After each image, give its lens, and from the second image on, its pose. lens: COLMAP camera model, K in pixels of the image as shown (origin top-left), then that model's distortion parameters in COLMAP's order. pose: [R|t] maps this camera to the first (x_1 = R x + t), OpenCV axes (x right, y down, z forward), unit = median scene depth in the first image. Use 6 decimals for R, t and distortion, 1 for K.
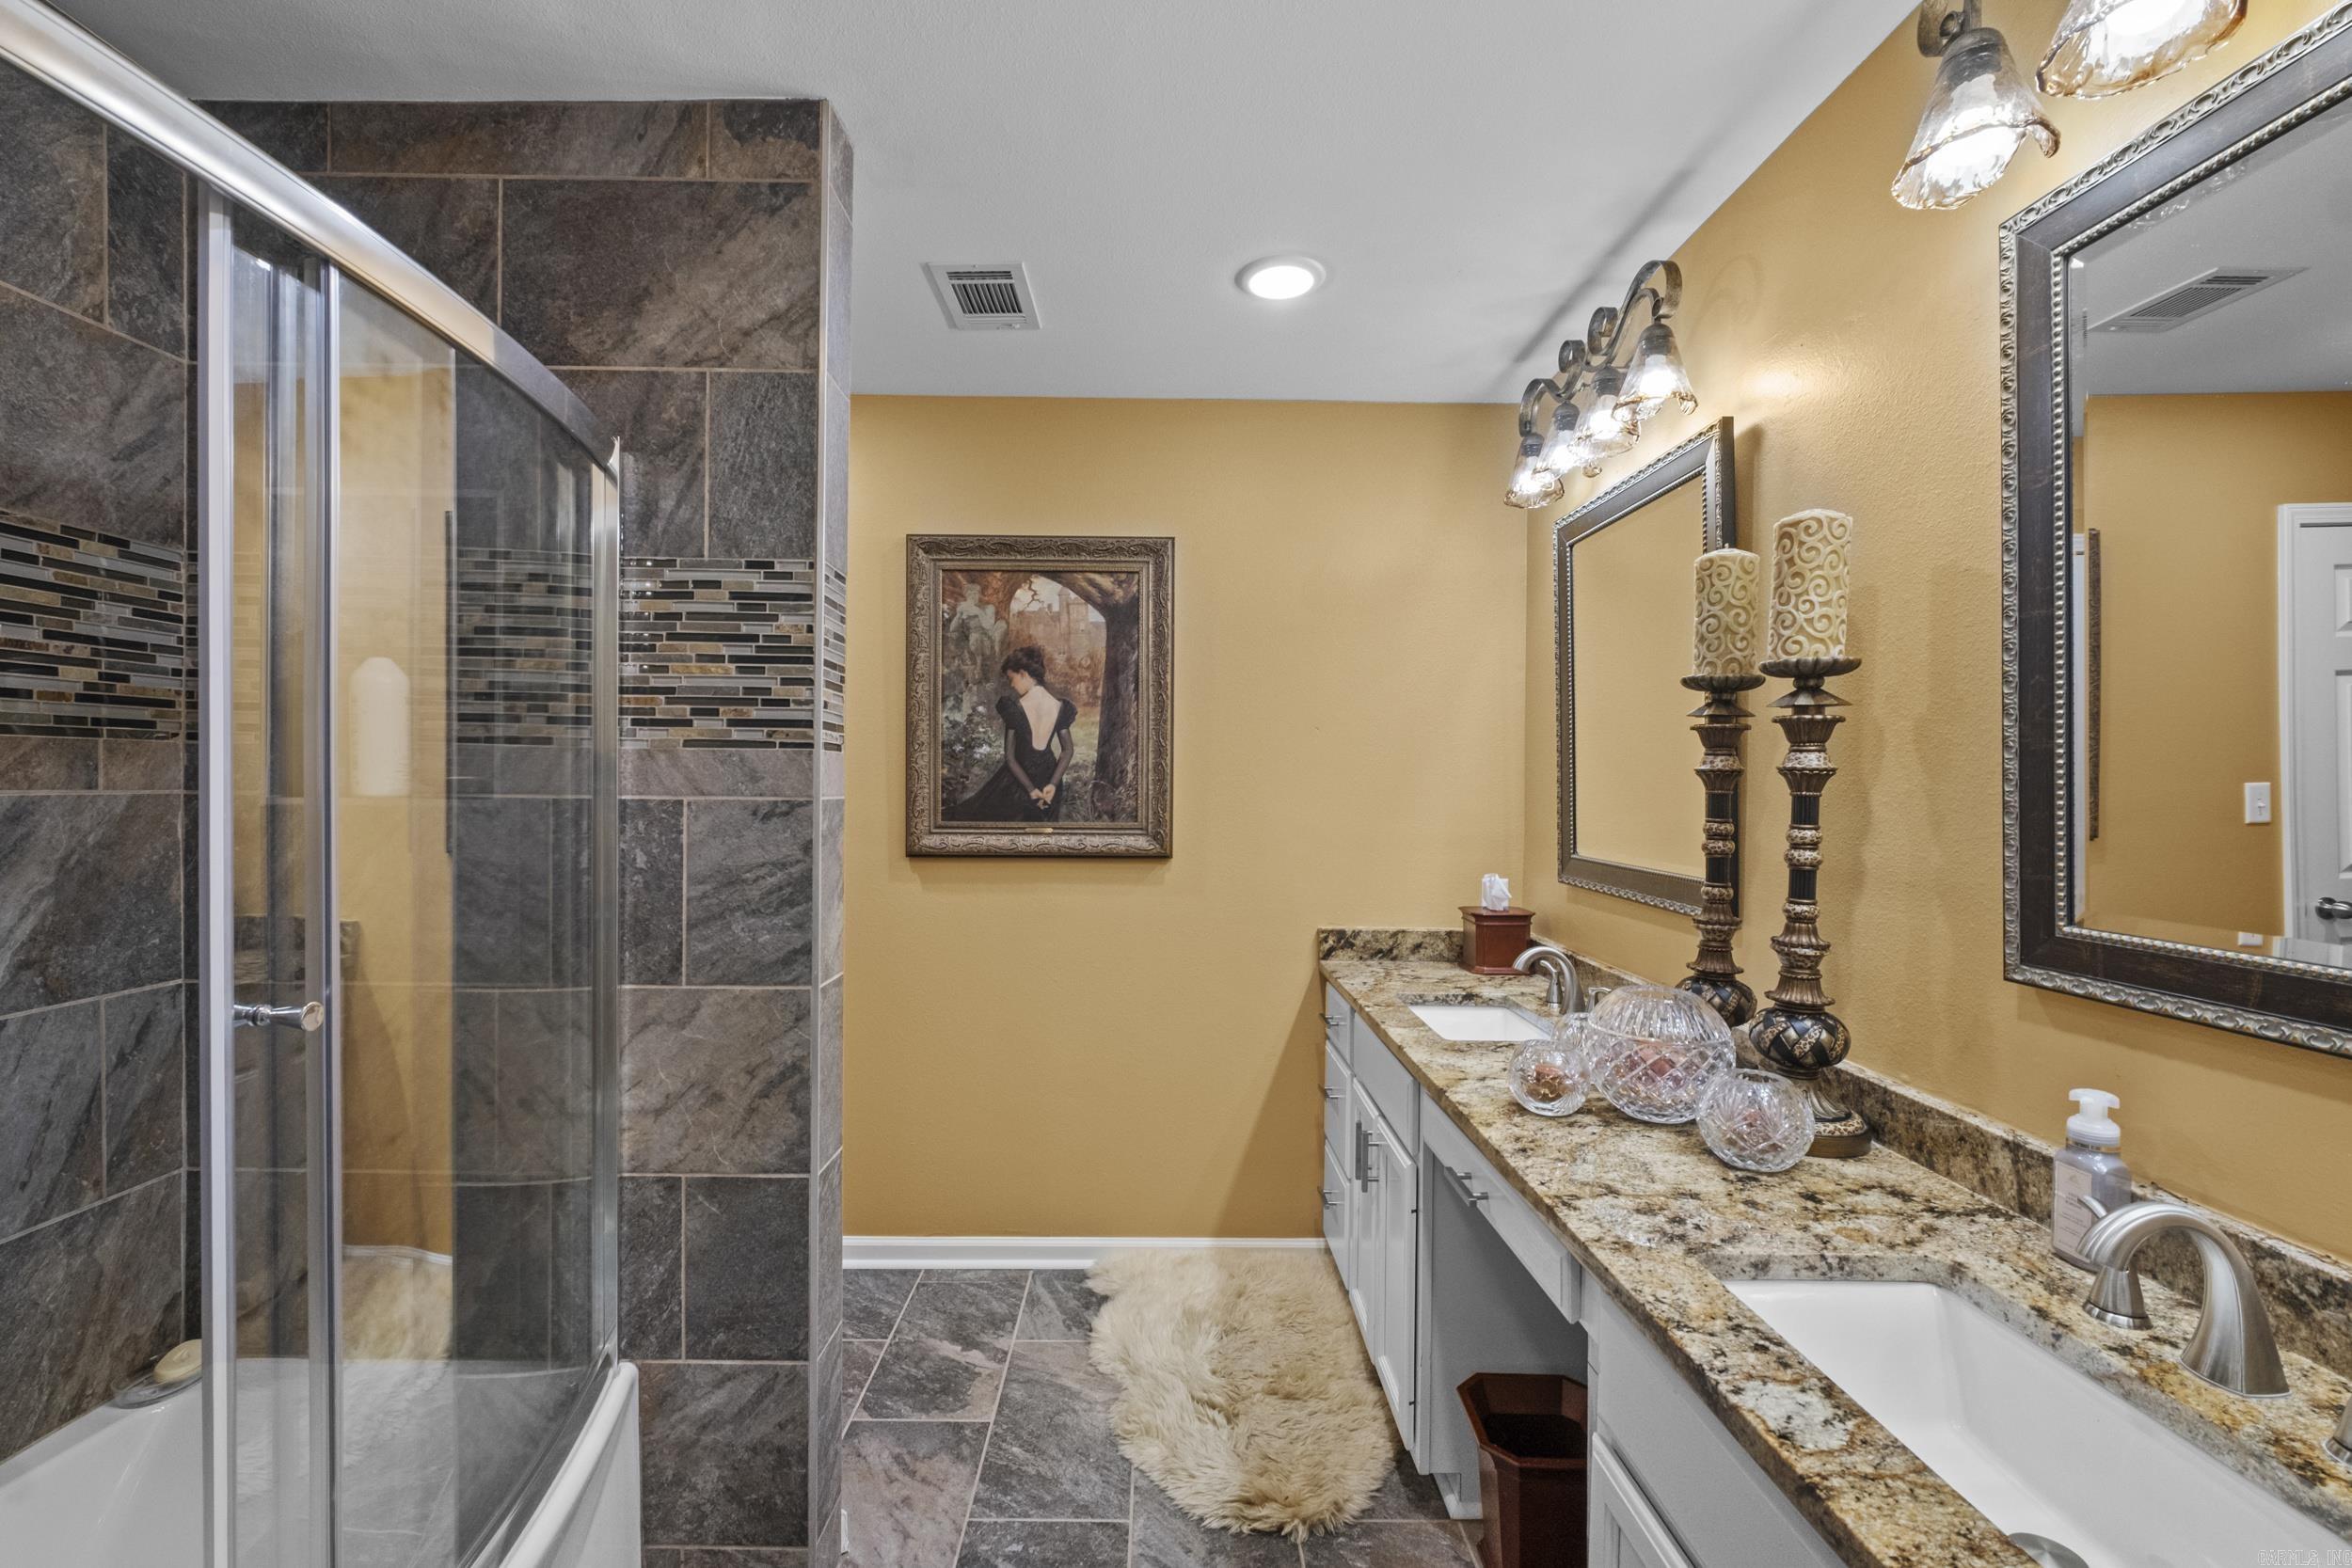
lens RADIAL K [[1018.6, 0, 1165.0], [0, 1018.6, 788.2], [0, 0, 1]] dist [-0.004721, 0.000111]
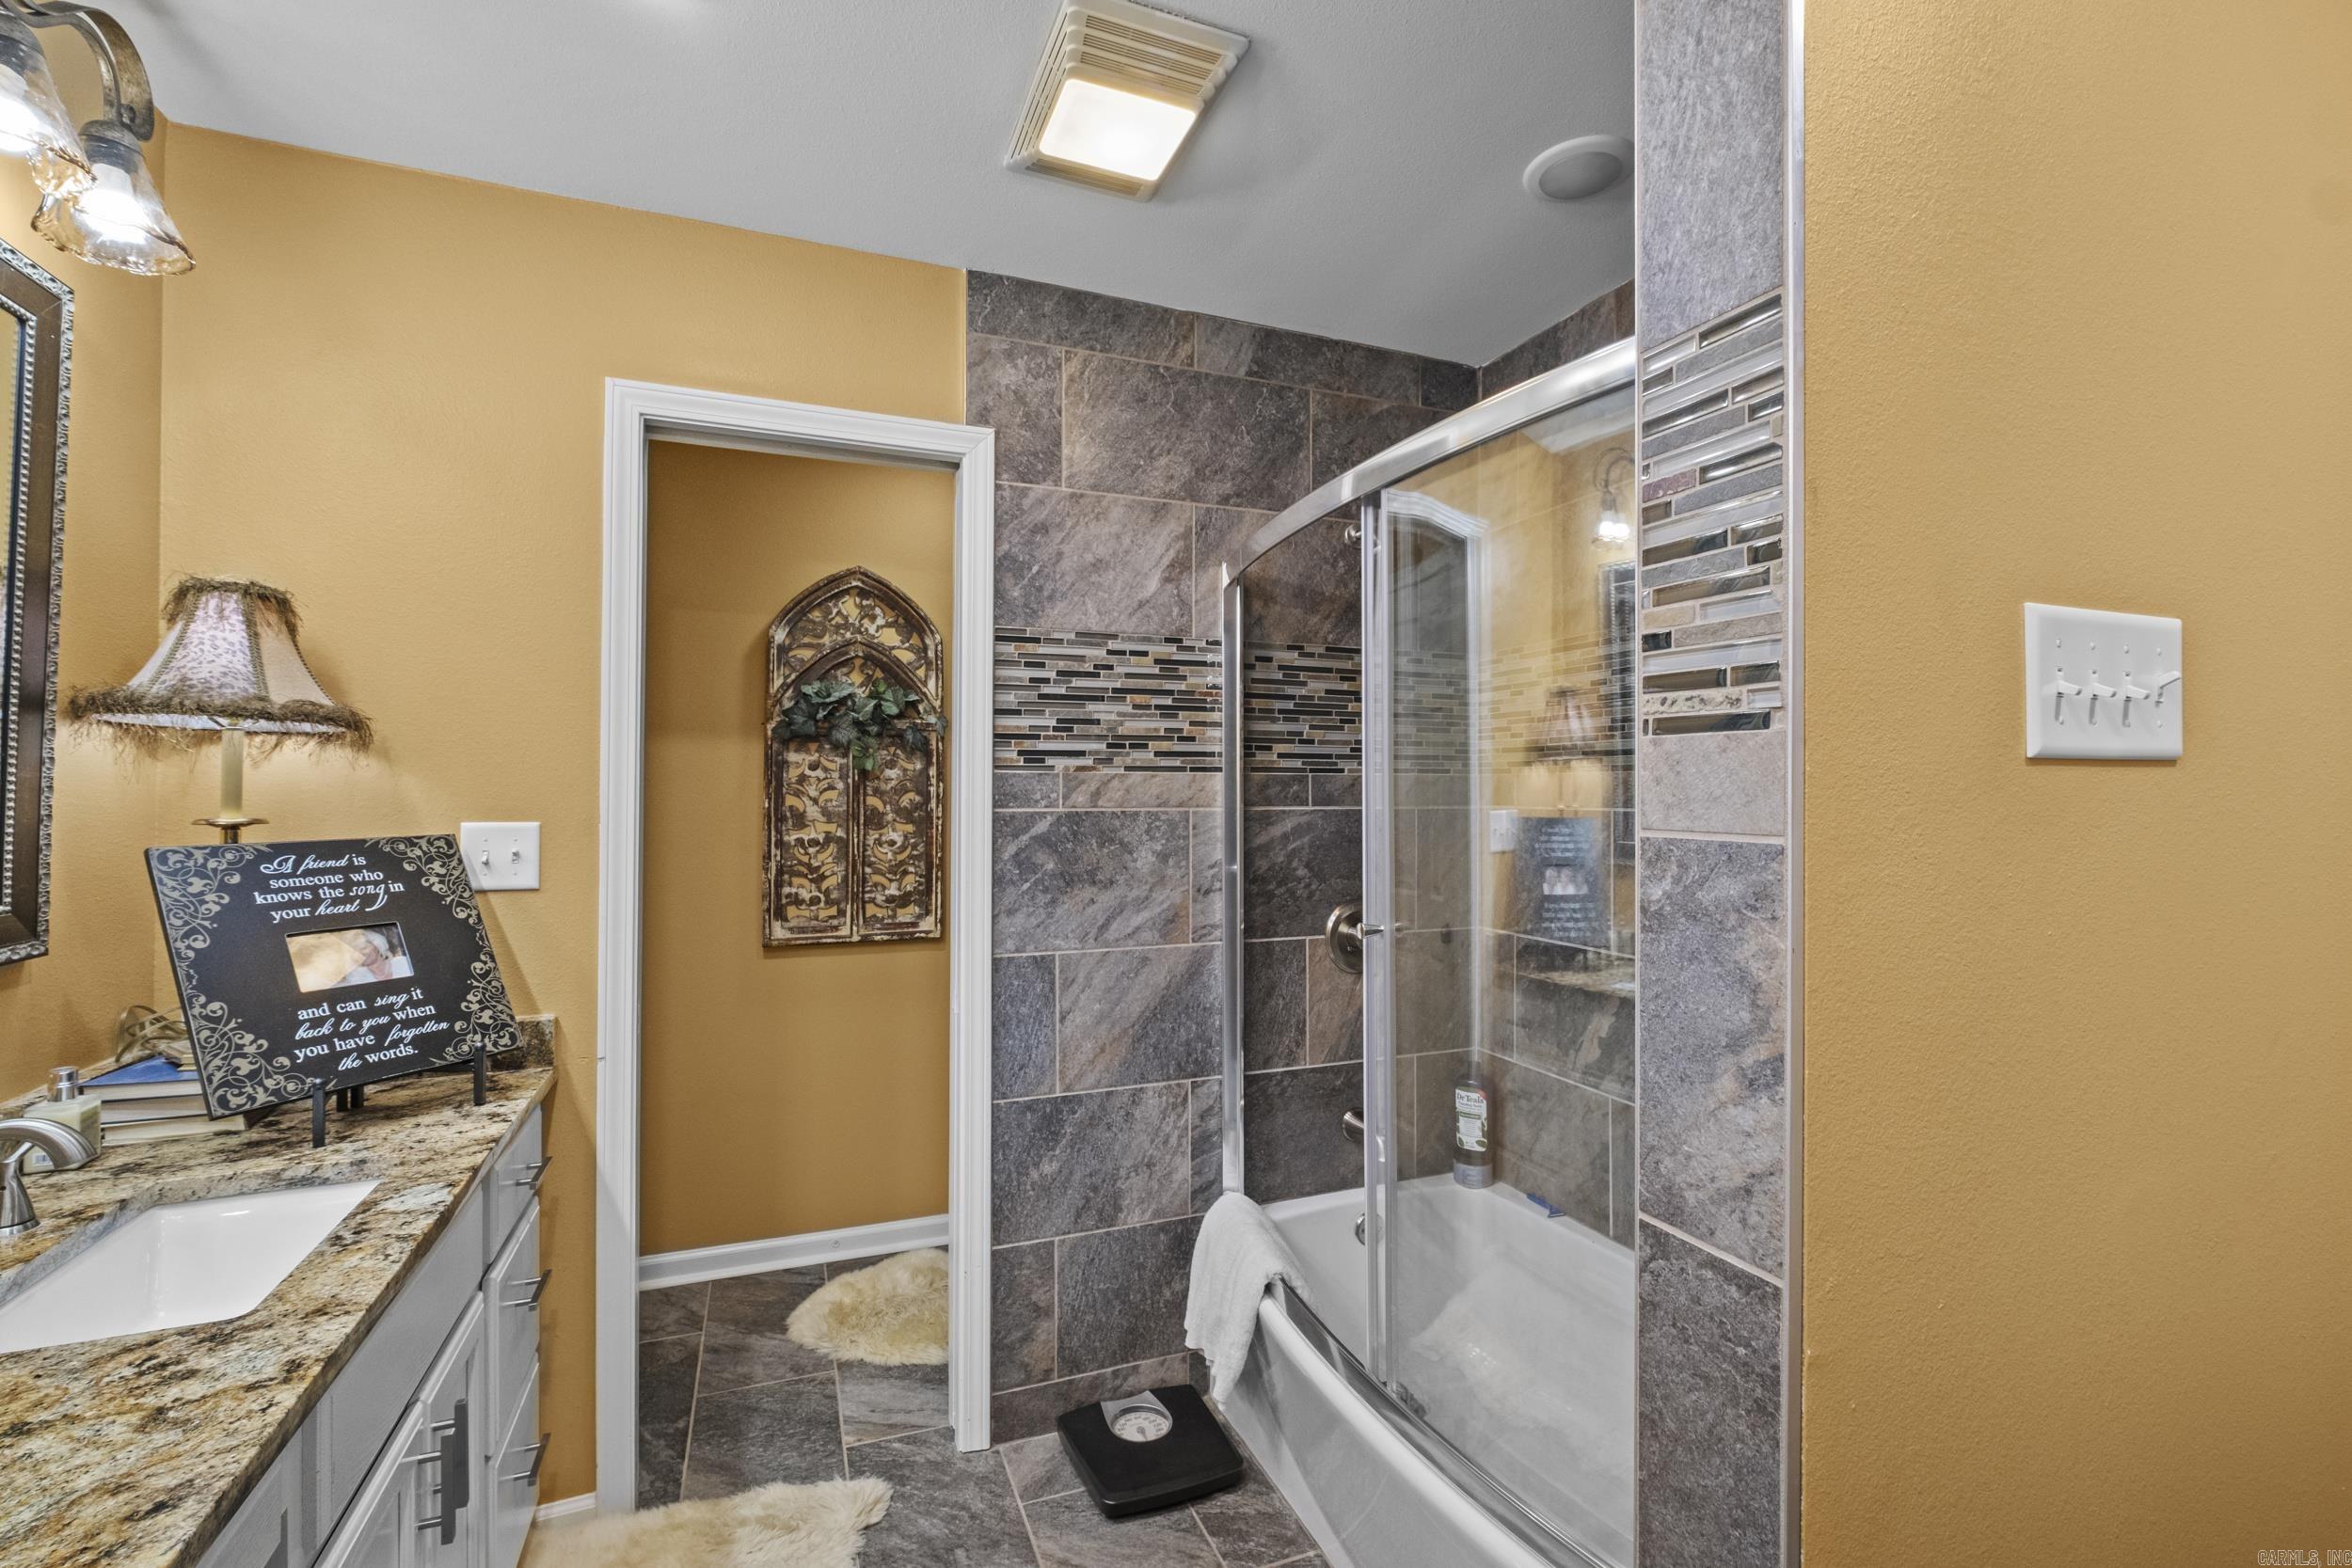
lens RADIAL K [[1018.6, 0, 1178.2], [0, 1018.6, 779.9], [0, 0, 1]] dist [-0.004721, 0.000111]
pose [[-0.929659, -0.014828, -0.368123, 0.072309], [-0.009496, 0.999822, -0.016293, -0.002041], [0.368299, -0.011651, -0.929634, 1.676377]]
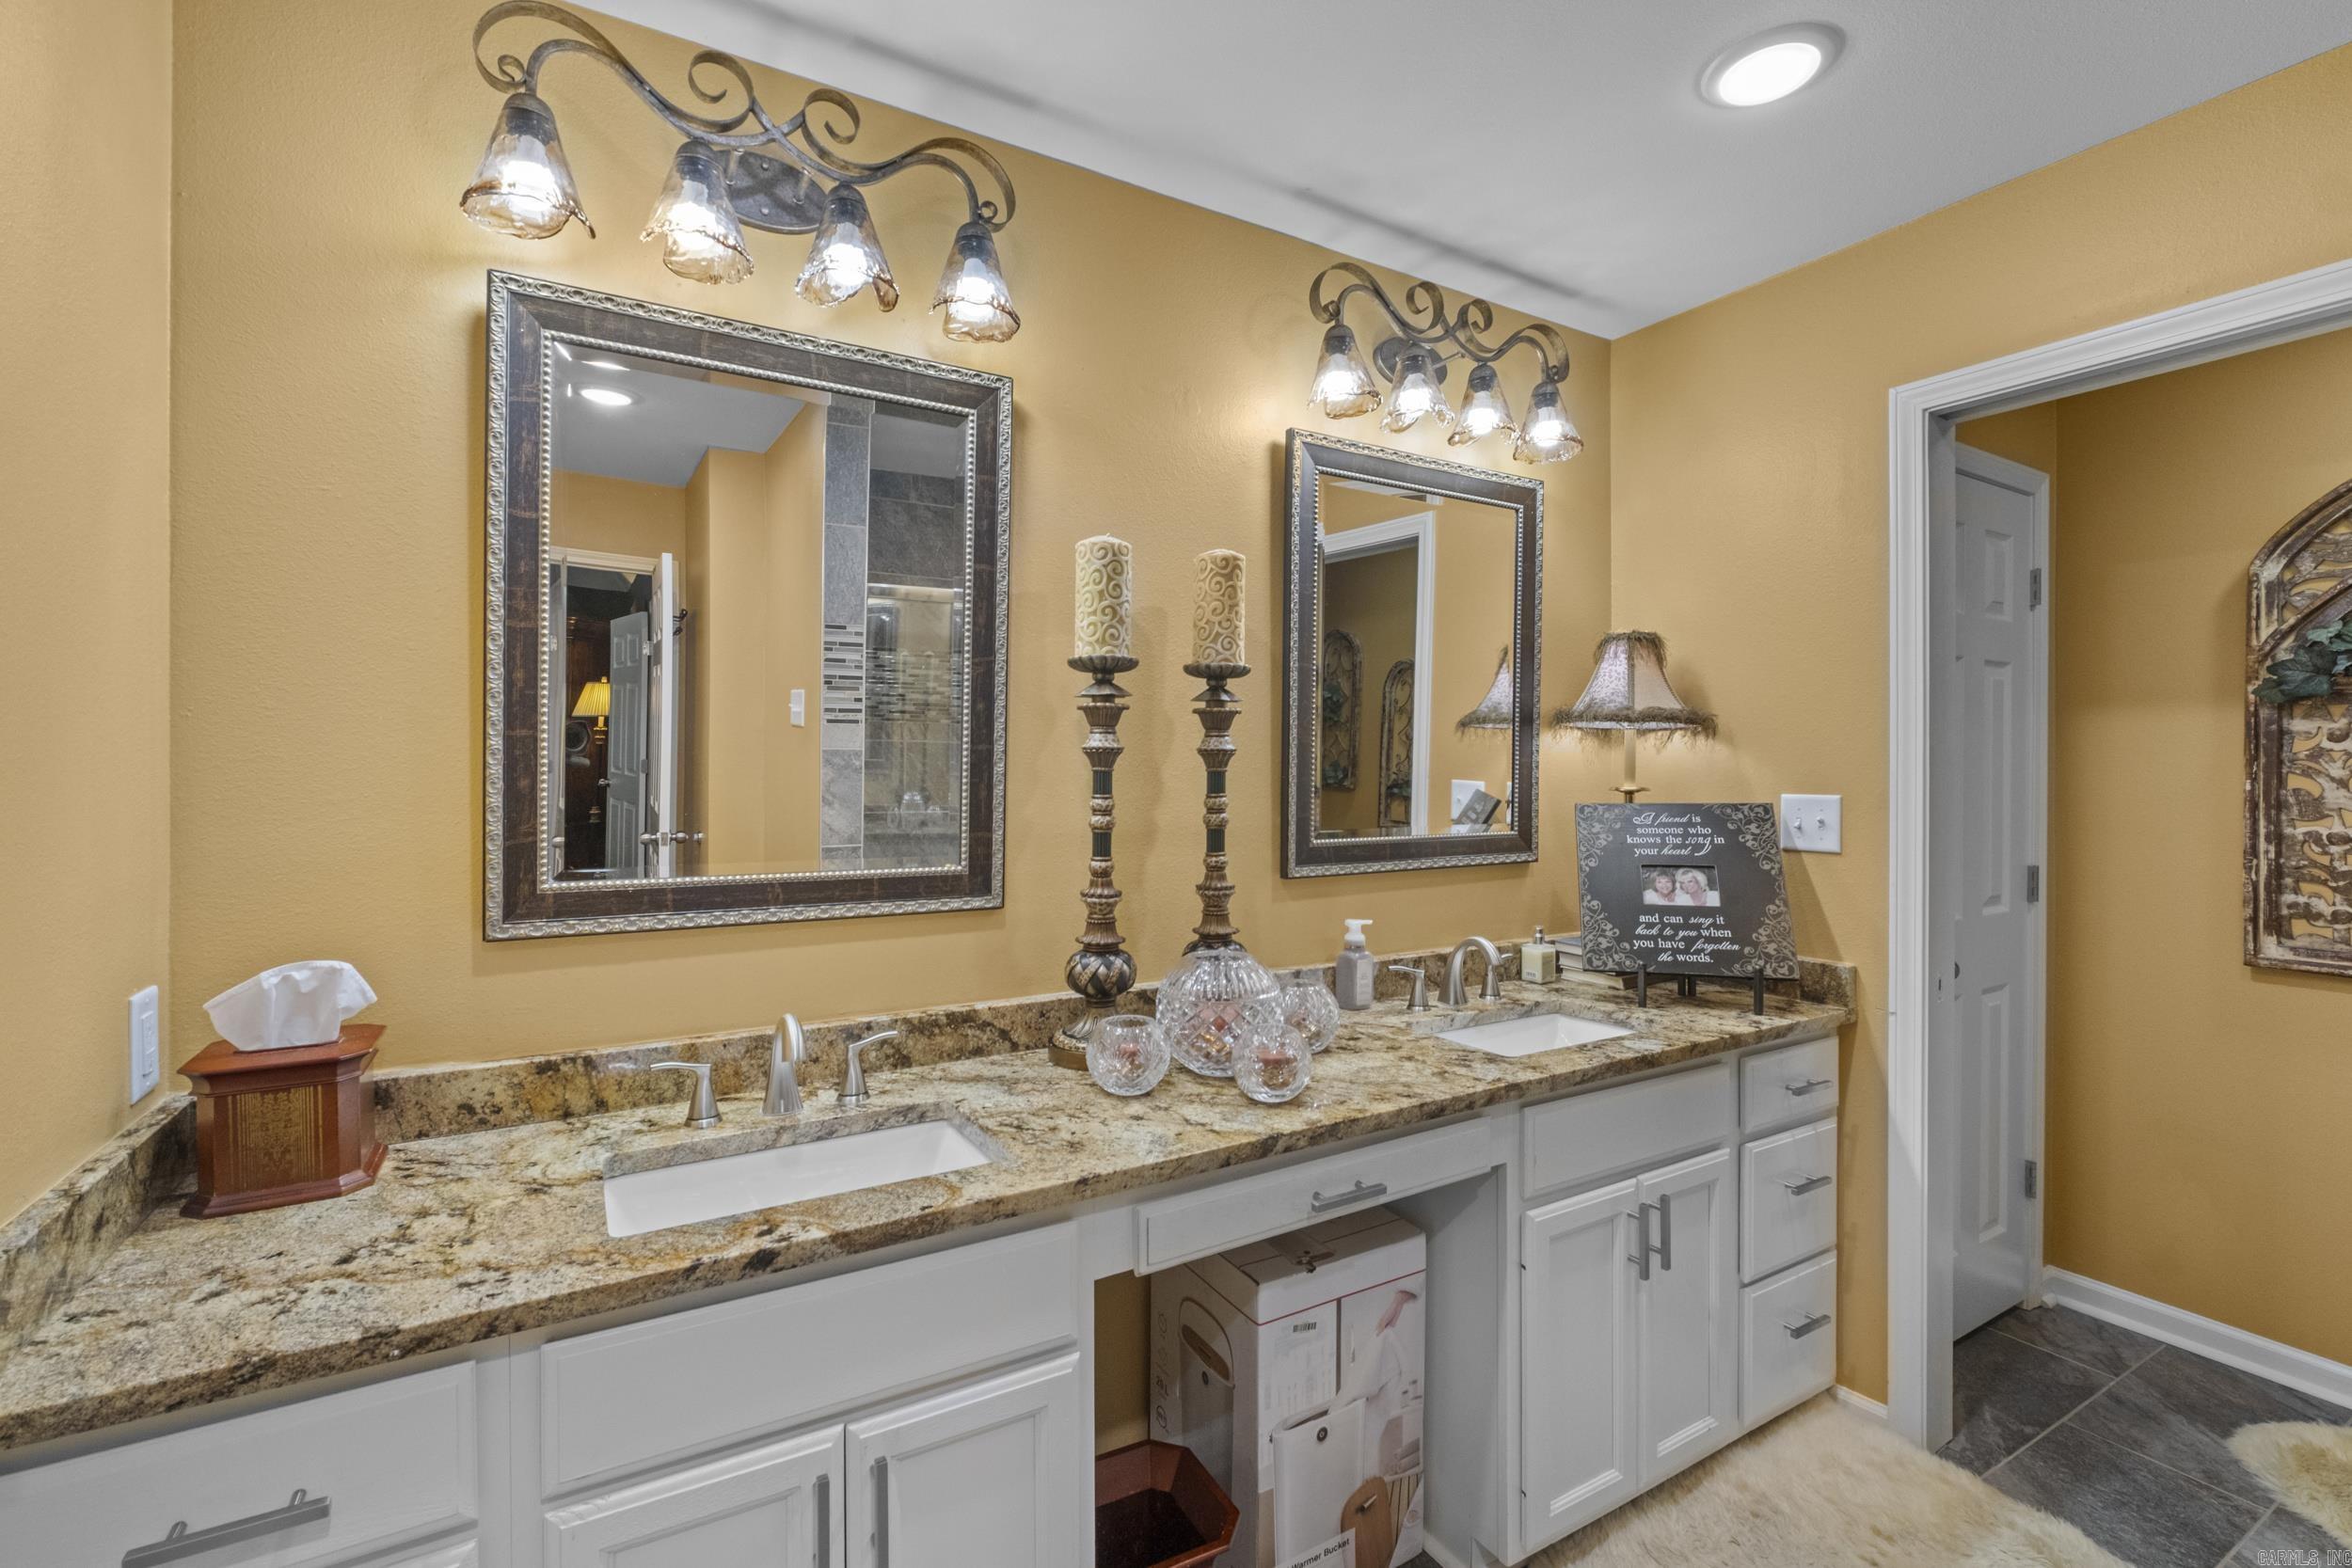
lens RADIAL K [[1018.6, 0, 1135.8], [0, 1018.6, 766.1], [0, 0, 1]] dist [-0.004721, 0.000111]
pose [[-0.490757, -0.007753, 0.871262, -0.466483], [-0.007880, 0.999959, 0.004459, -0.003861], [-0.871261, -0.004677, -0.490798, 1.819287]]
